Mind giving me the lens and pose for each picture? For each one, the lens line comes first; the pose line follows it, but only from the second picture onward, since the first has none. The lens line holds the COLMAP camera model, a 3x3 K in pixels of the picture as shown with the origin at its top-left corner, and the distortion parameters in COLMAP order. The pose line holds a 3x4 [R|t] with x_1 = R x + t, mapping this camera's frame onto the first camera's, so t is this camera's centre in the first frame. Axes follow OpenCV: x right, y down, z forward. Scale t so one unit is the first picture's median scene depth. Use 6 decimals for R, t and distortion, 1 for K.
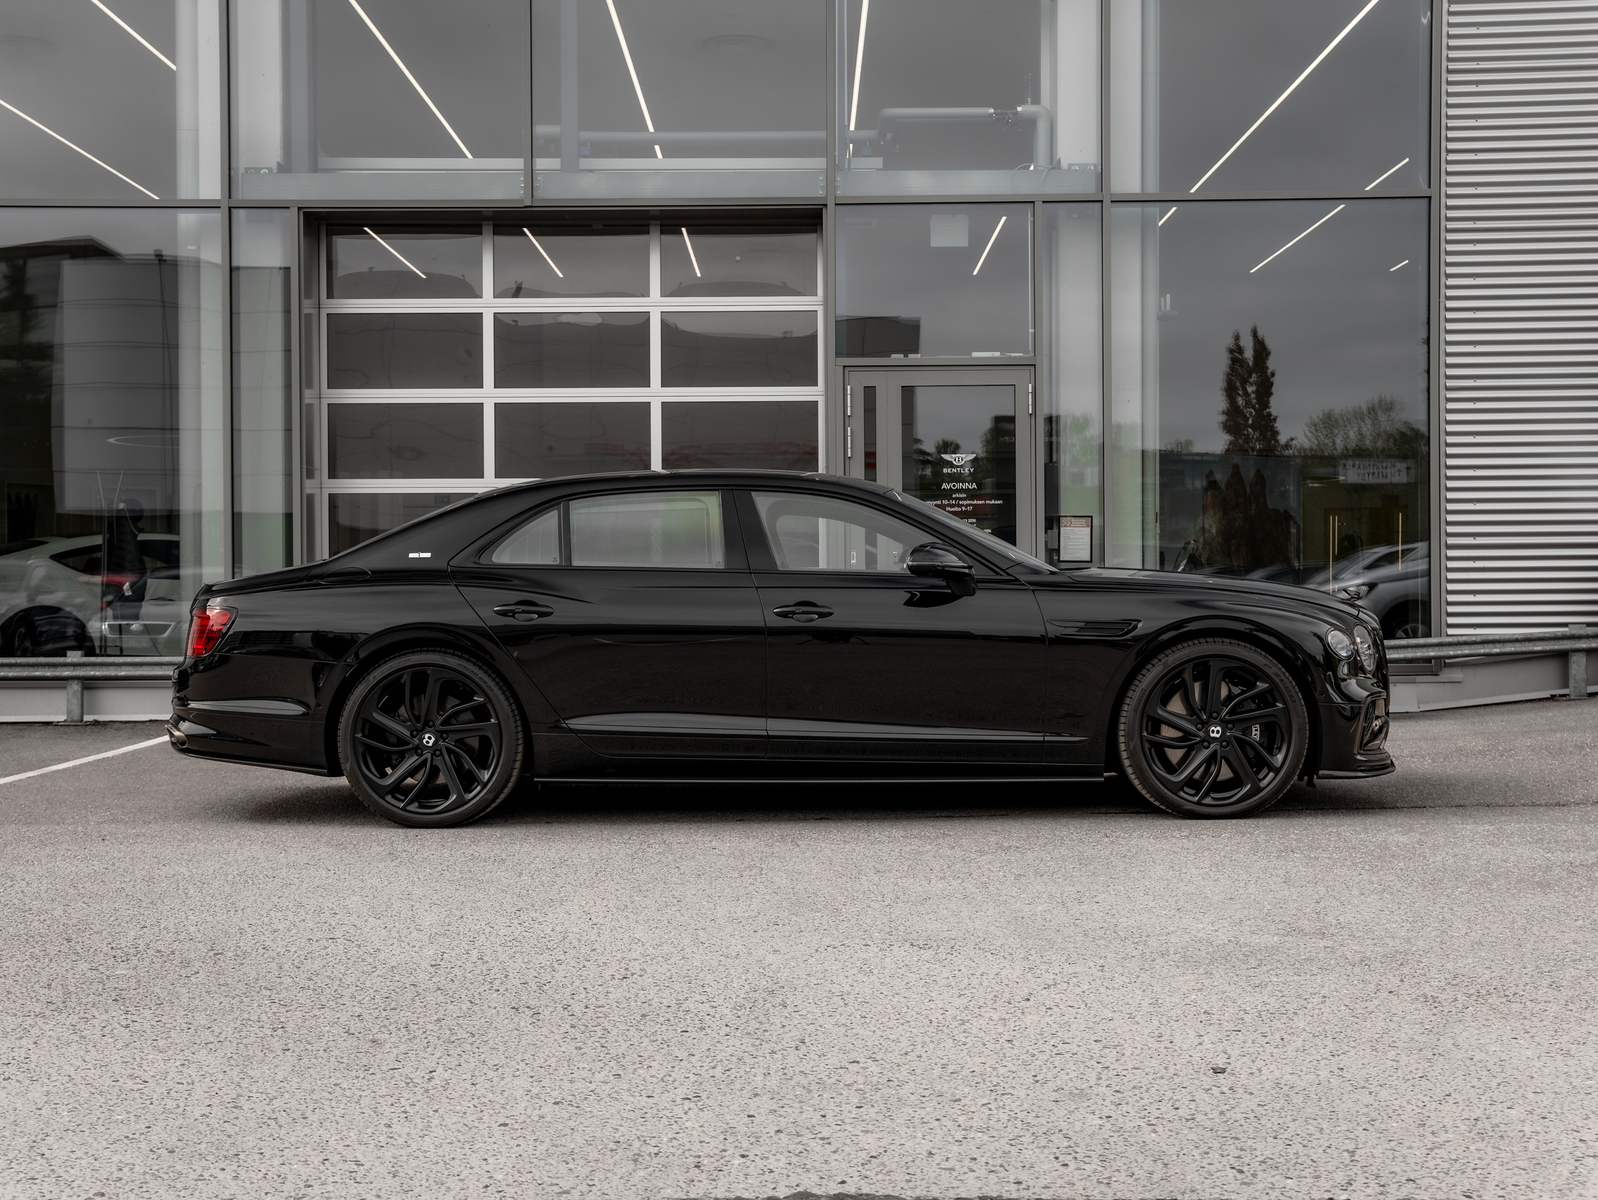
lens RADIAL K [[2086.2, 0, 799.0], [0, 2086.2, 600.0], [0, 0, 1]] dist [0.011111, 0.100788]
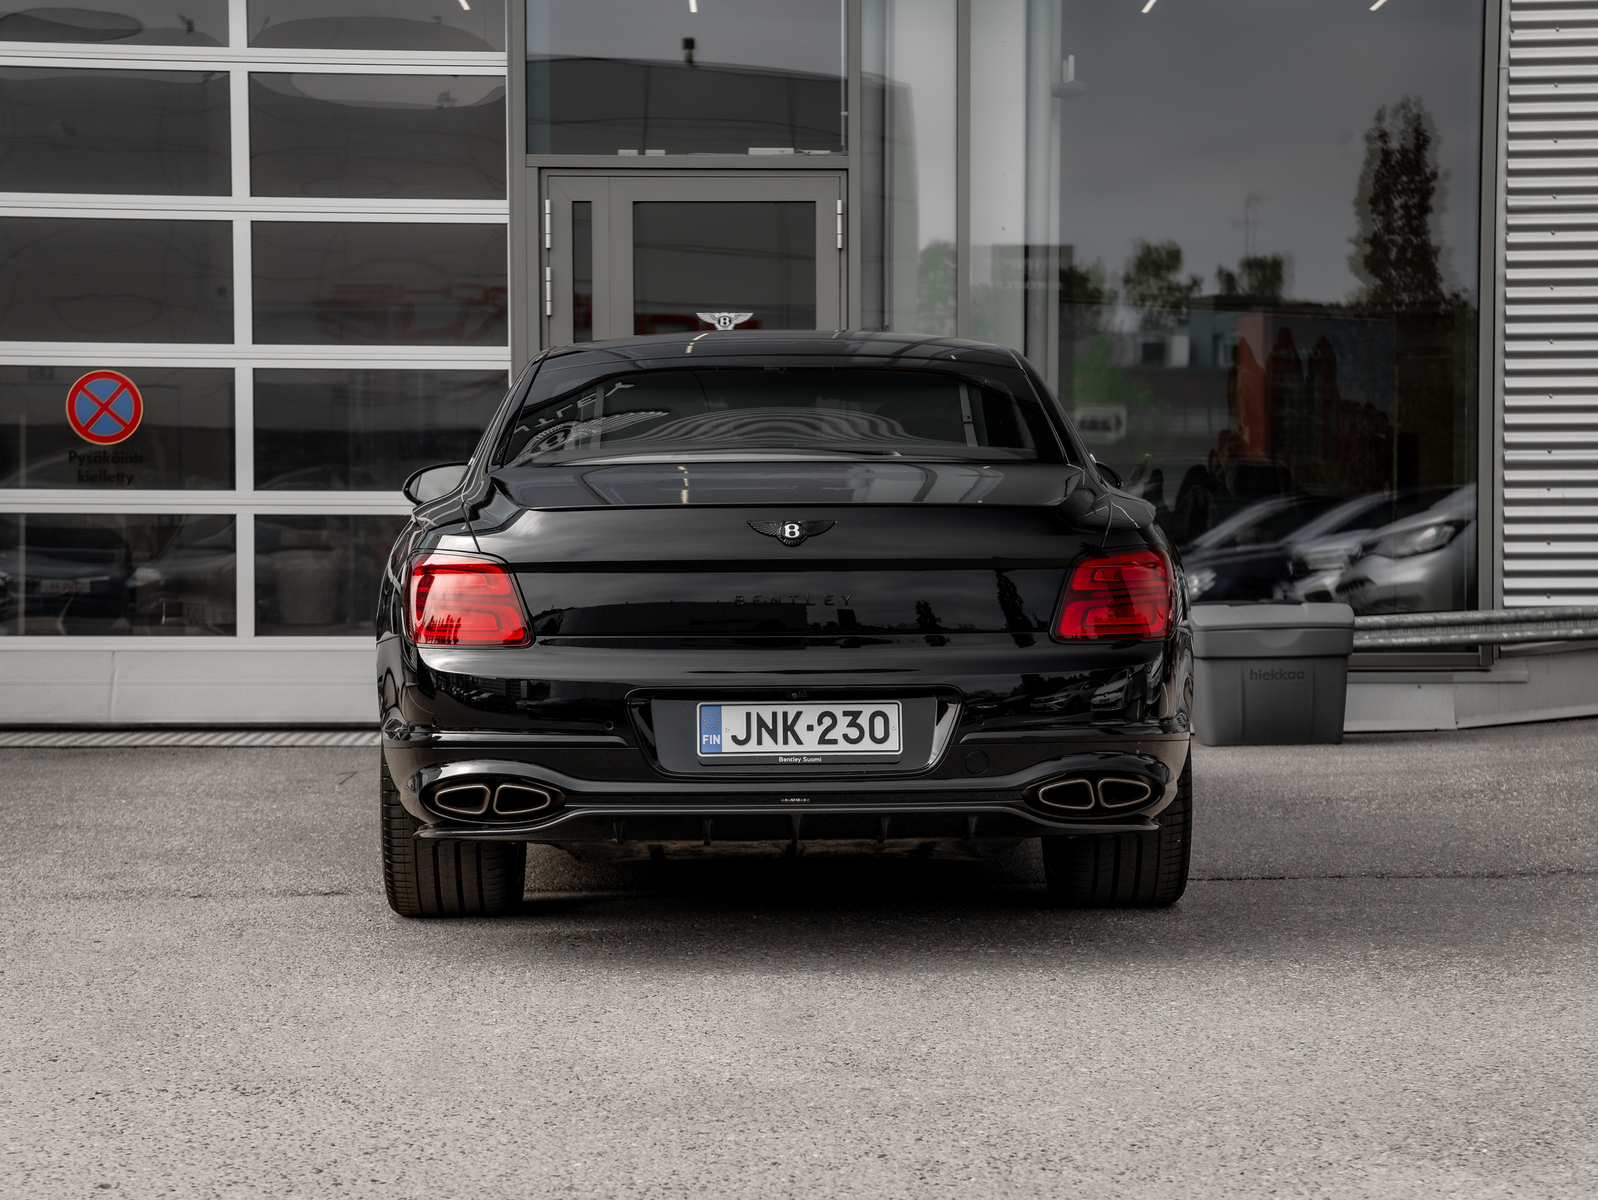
lens RADIAL K [[3407.4, 0, 829.7], [0, 3407.4, 602.4], [0, 0, 1]] dist [0.249539, 0.273171]
pose [[0.999671, 0.005786, 0.025006, 0.083144], [-0.006218, 0.999832, 0.017233, -0.001025], [-0.024903, -0.017383, 0.999539, -0.022090]]
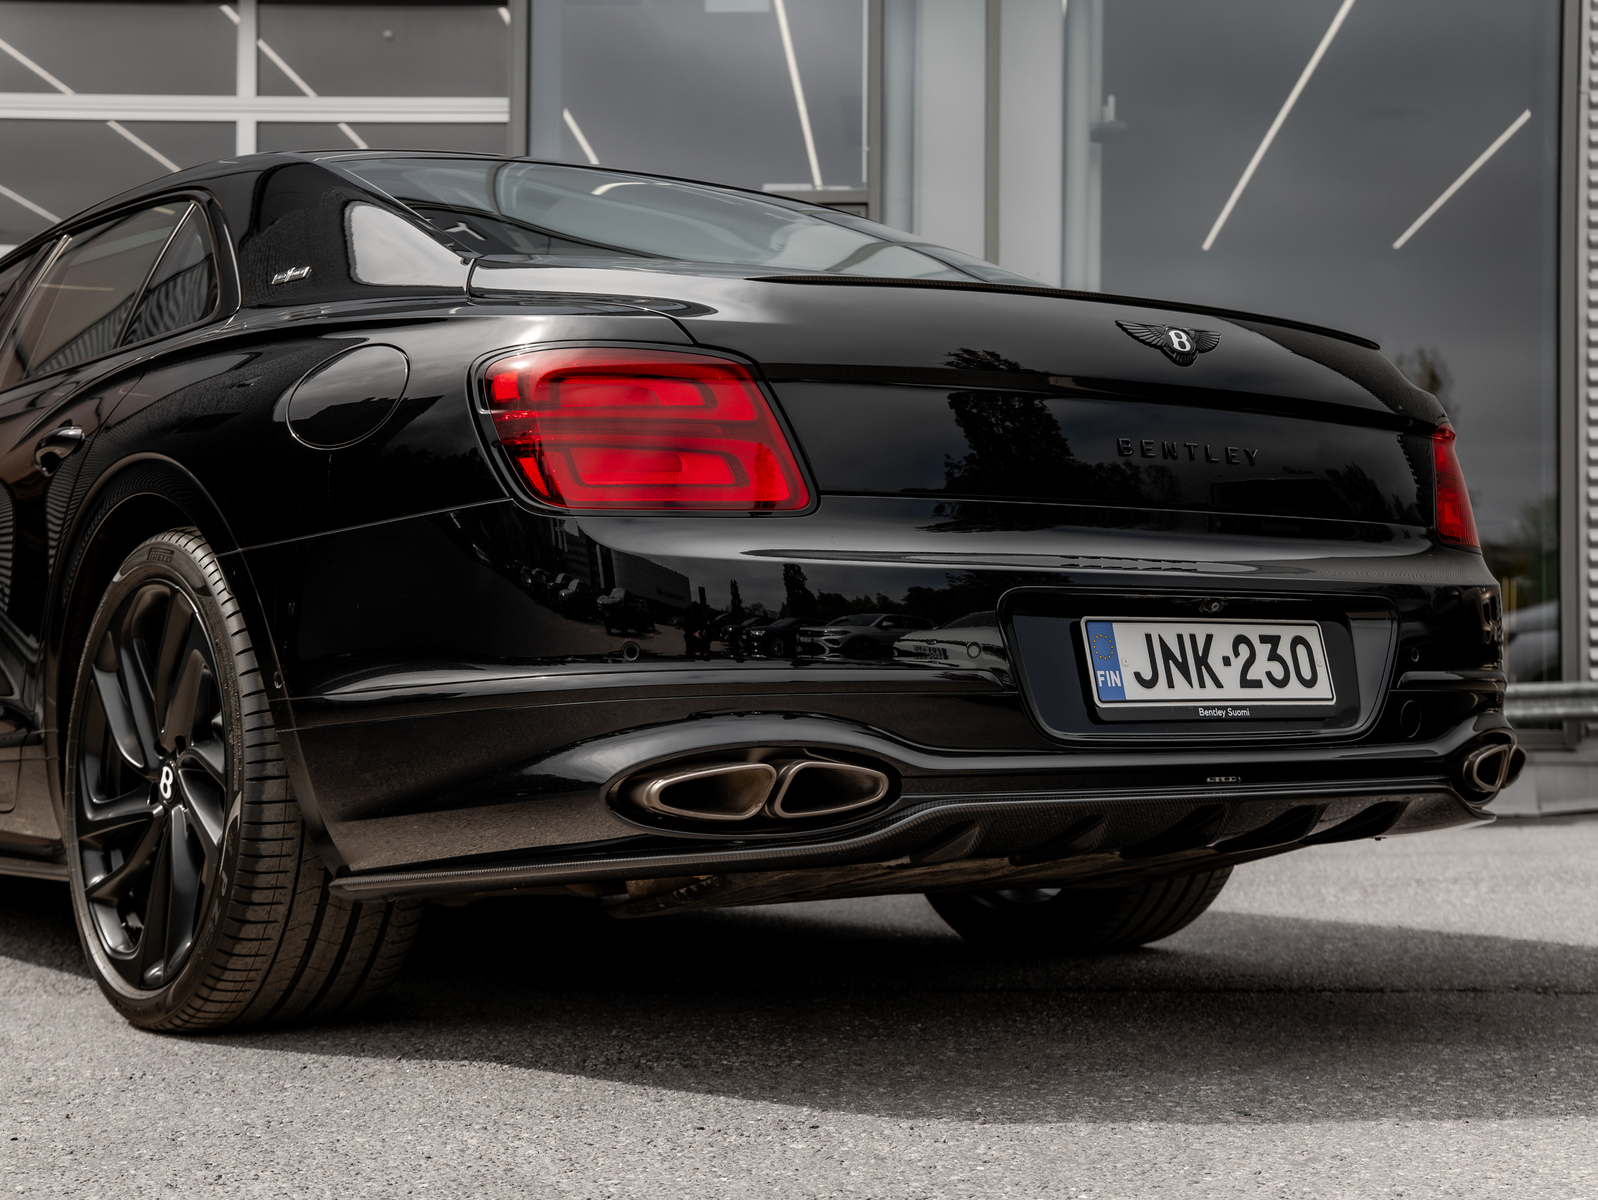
lens RADIAL K [[2452.6, 0, 799.0], [0, 2452.6, 600.0], [0, 0, 1]] dist [0.048141, 0.229738]
pose [[0.998590, 0.013076, -0.051453, 0.130963], [-0.015545, 0.998732, -0.047886, 0.030435], [0.050761, 0.048619, 0.997527, 0.323832]]
